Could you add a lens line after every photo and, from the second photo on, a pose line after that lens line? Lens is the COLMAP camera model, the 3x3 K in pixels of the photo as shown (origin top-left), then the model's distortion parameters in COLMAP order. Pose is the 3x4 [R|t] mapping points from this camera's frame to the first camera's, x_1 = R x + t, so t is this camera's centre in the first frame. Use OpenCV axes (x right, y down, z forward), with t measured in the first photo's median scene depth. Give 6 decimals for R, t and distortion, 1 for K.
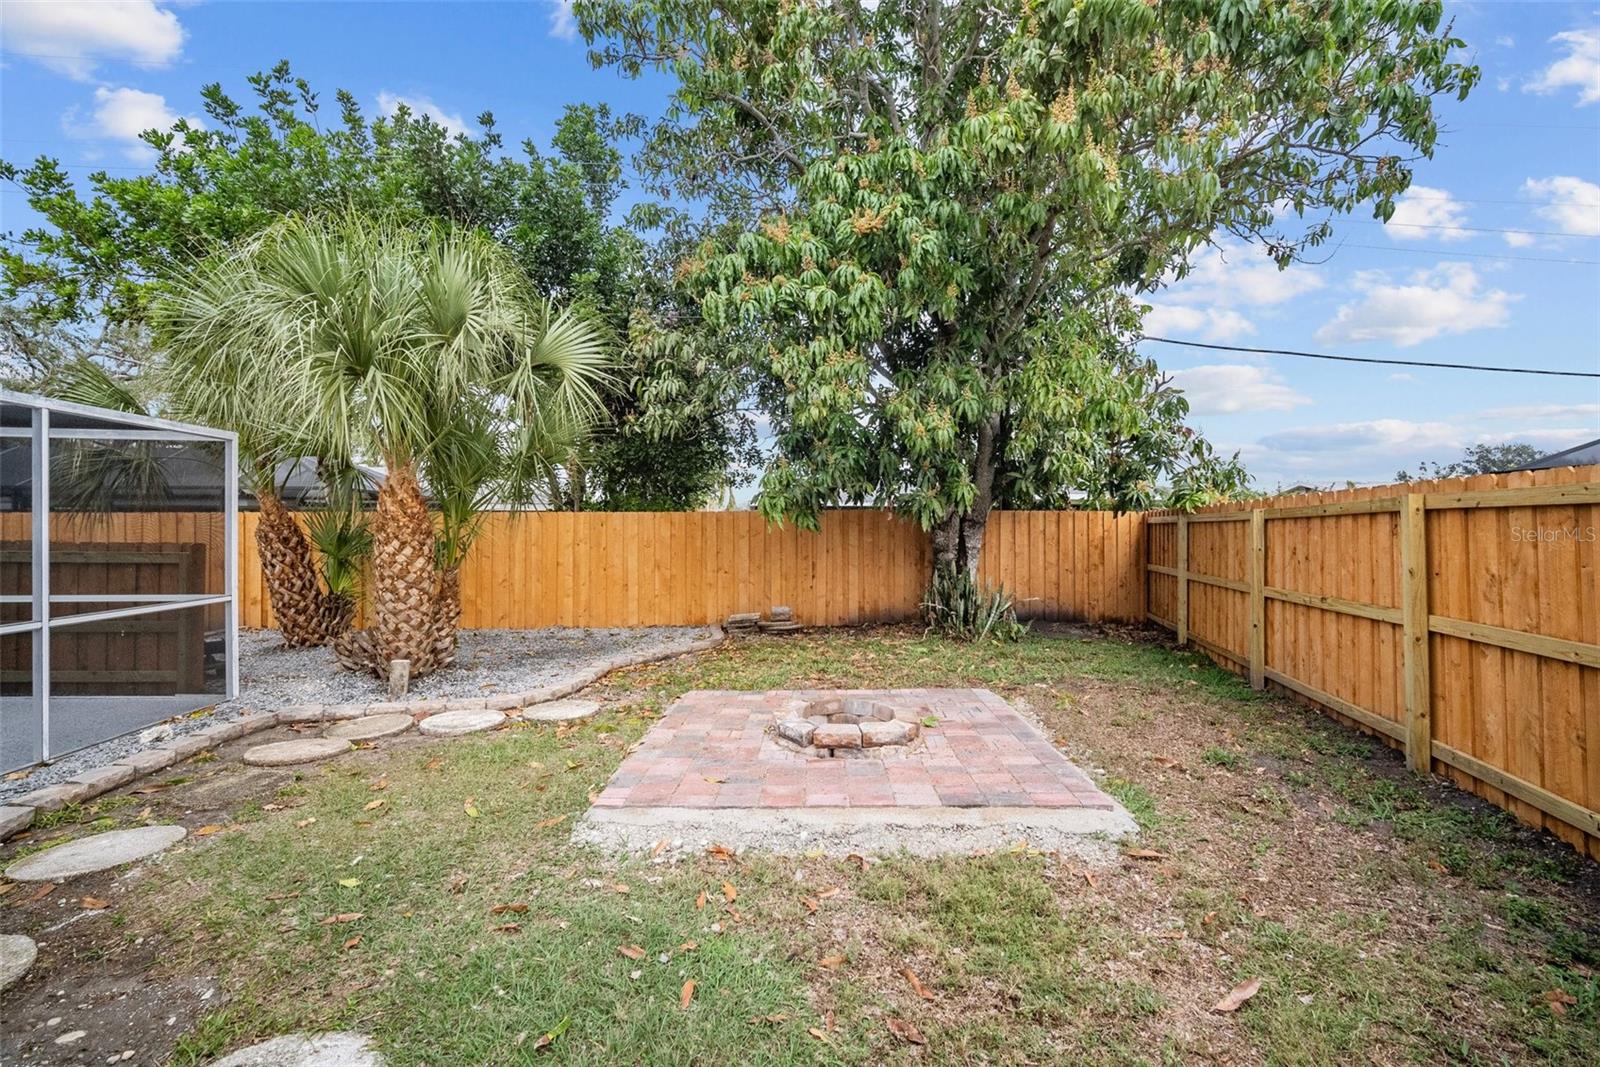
lens RADIAL K [[700.5, 0, 799.7], [0, 700.5, 522.5], [0, 0, 1]] dist [-0.005176, 0.001190]
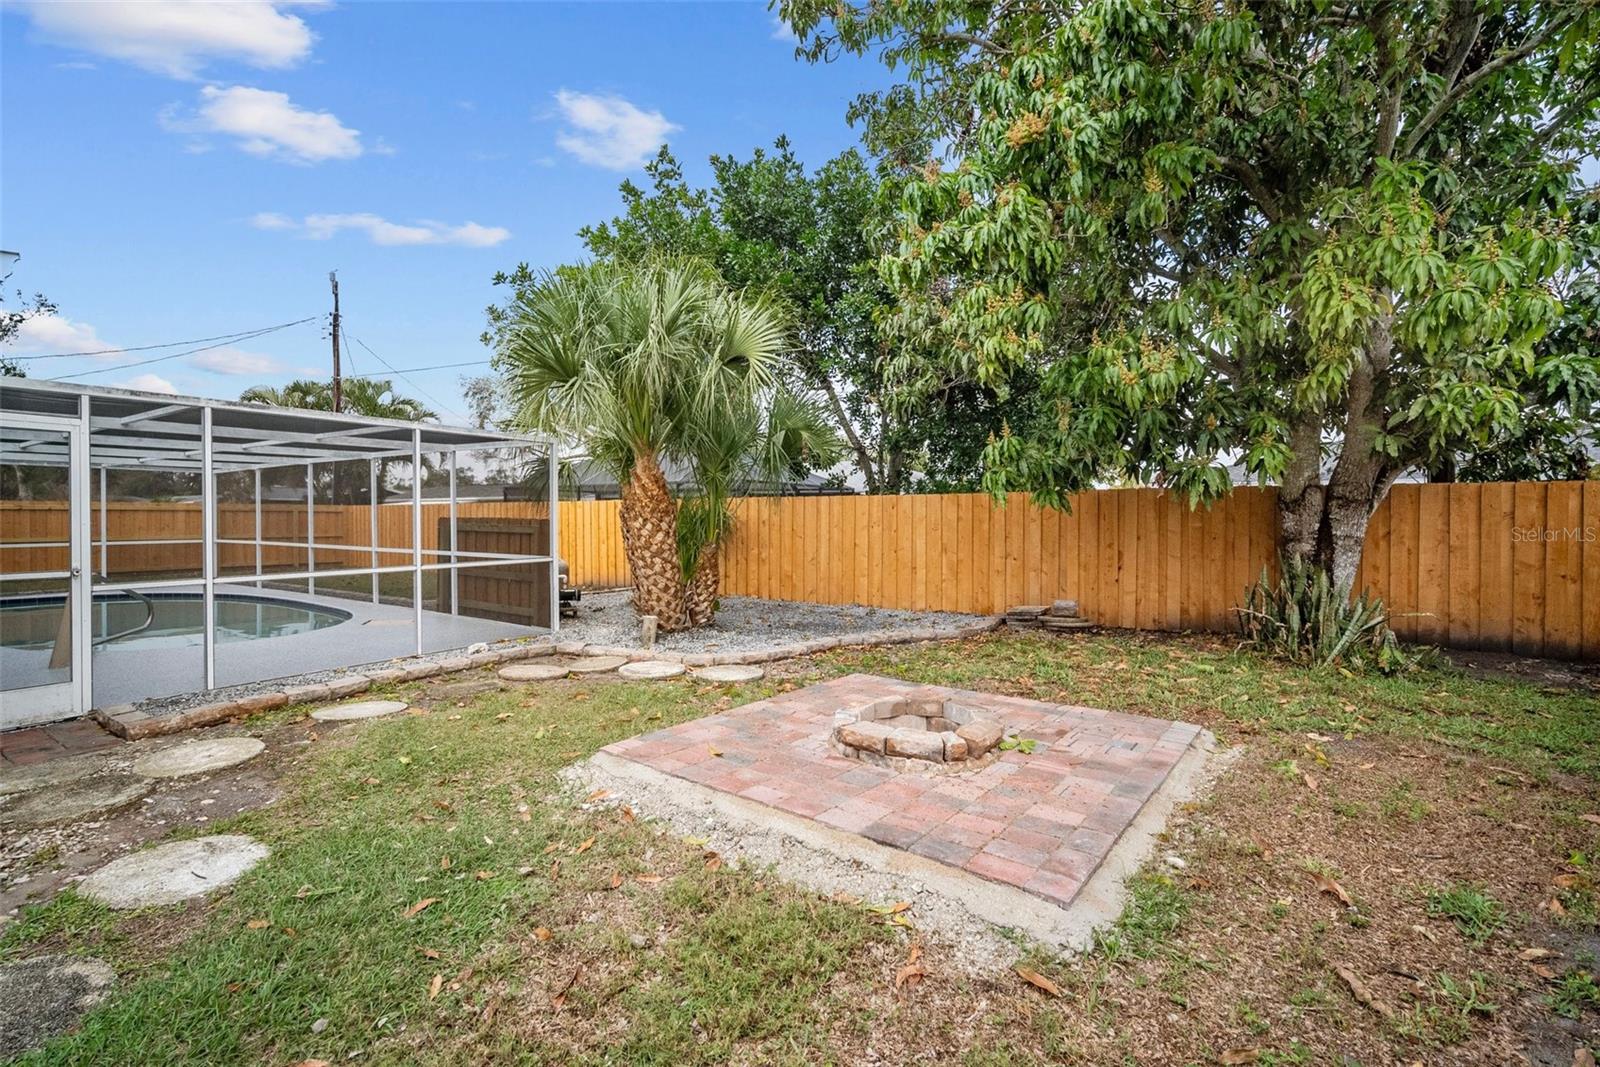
lens RADIAL K [[700.5, 0, 799.7], [0, 700.5, 522.5], [0, 0, 1]] dist [-0.005176, 0.001190]
pose [[0.800941, 0.006524, -0.598708, 0.361781], [0.002721, 0.999891, 0.014535, 0.016326], [0.598737, -0.013271, 0.800835, 0.175356]]
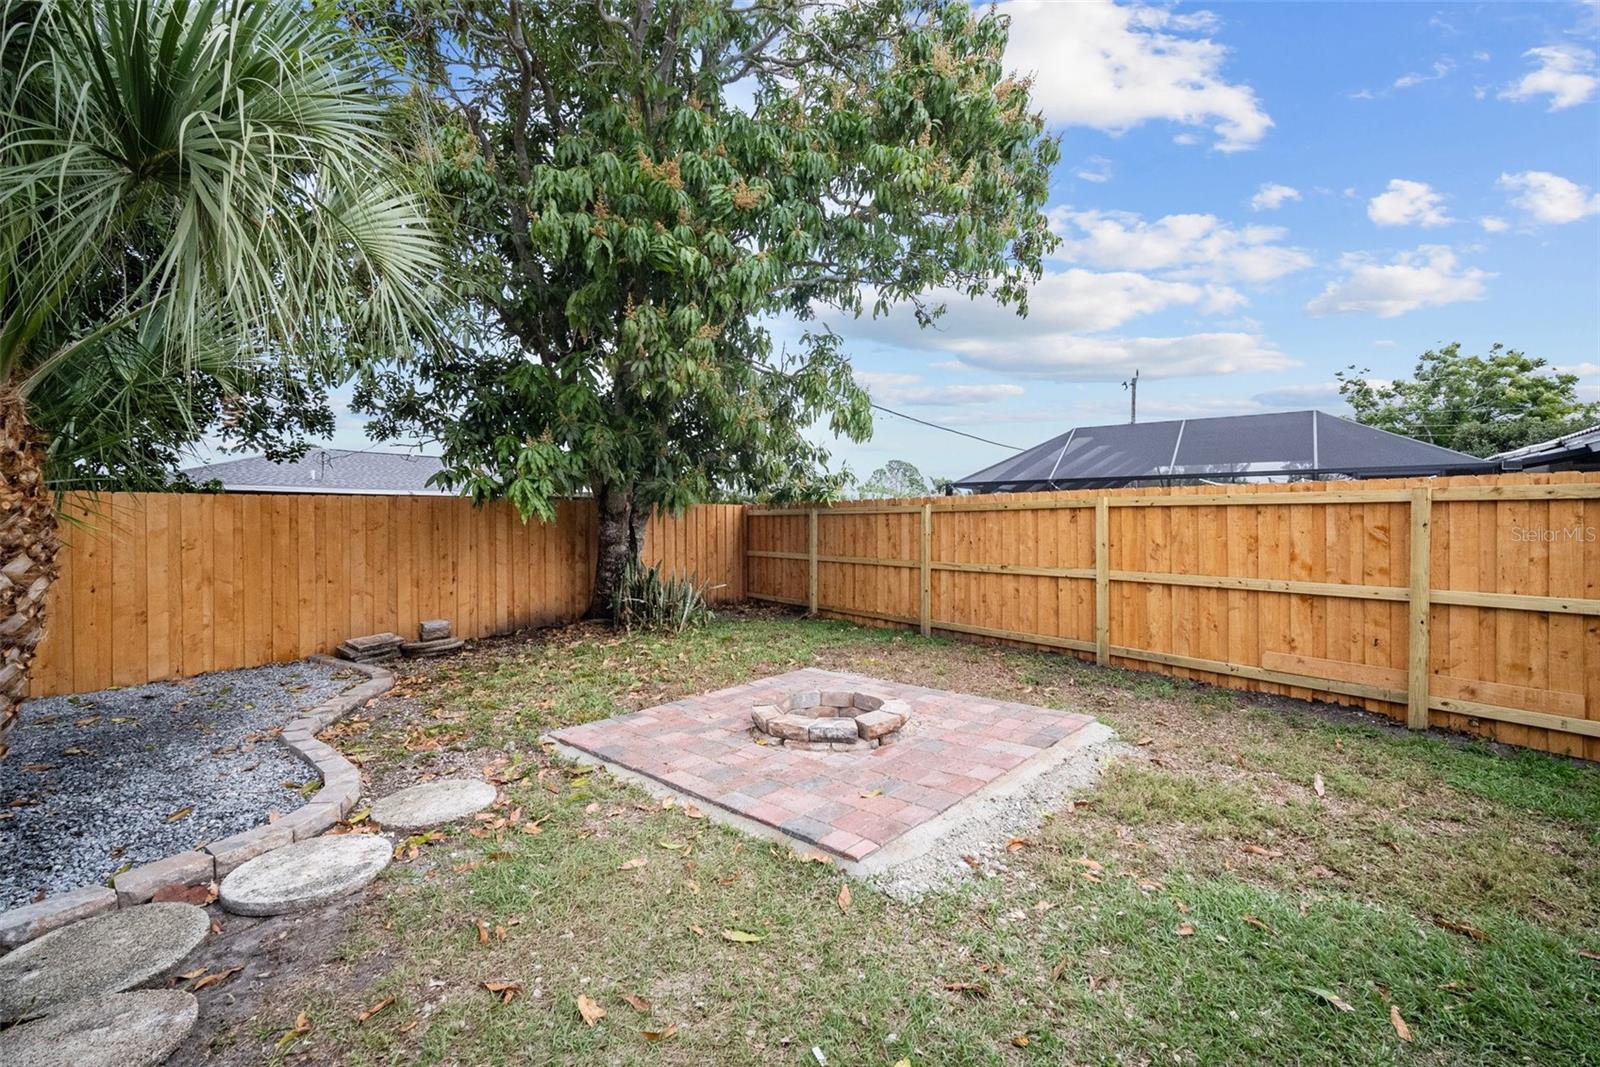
lens RADIAL K [[700.5, 0, 799.7], [0, 700.5, 522.5], [0, 0, 1]] dist [-0.005176, 0.001190]
pose [[0.654886, -0.003003, 0.755722, -0.550926], [-0.004856, 0.999955, 0.008181, 0.005585], [-0.755712, -0.009027, 0.654842, 0.303638]]
